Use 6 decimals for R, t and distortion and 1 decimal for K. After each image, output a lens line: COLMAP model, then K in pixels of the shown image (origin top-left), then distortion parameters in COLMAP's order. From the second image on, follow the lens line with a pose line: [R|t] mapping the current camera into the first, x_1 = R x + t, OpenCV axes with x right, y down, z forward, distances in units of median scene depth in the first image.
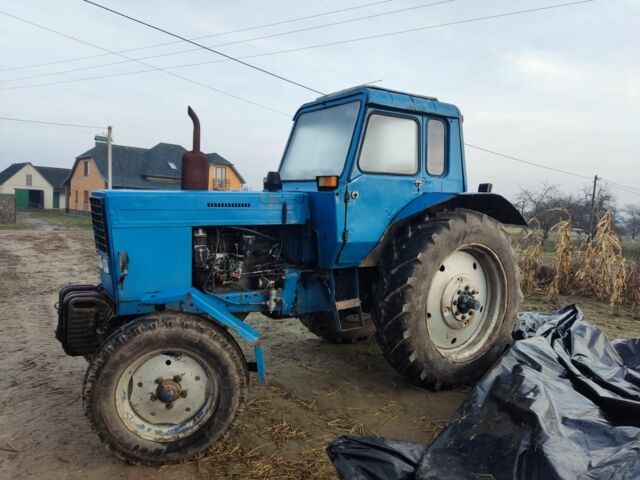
lens RADIAL K [[465.7, 0, 318.5], [0, 465.7, 240.1], [0, 0, 1]] dist [0.103874, -0.148366]
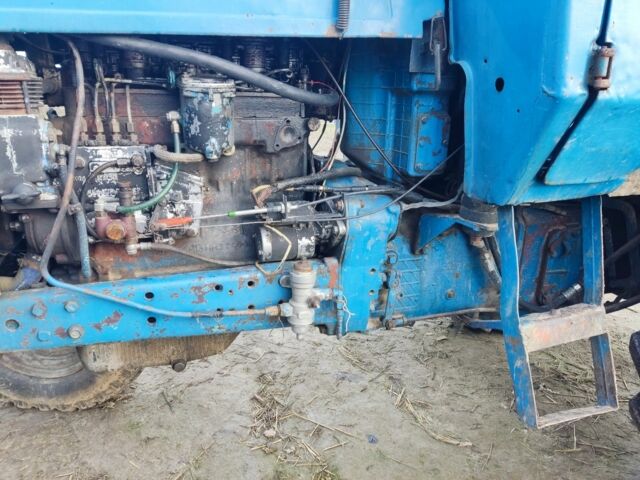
lens RADIAL K [[465.7, 0, 318.5], [0, 465.7, 240.1], [0, 0, 1]] dist [0.103874, -0.148366]
pose [[0.966542, 0.050682, -0.251450, -0.012371], [0.004756, 0.976576, 0.215120, 0.021806], [0.256463, -0.209119, 0.943661, 0.712866]]
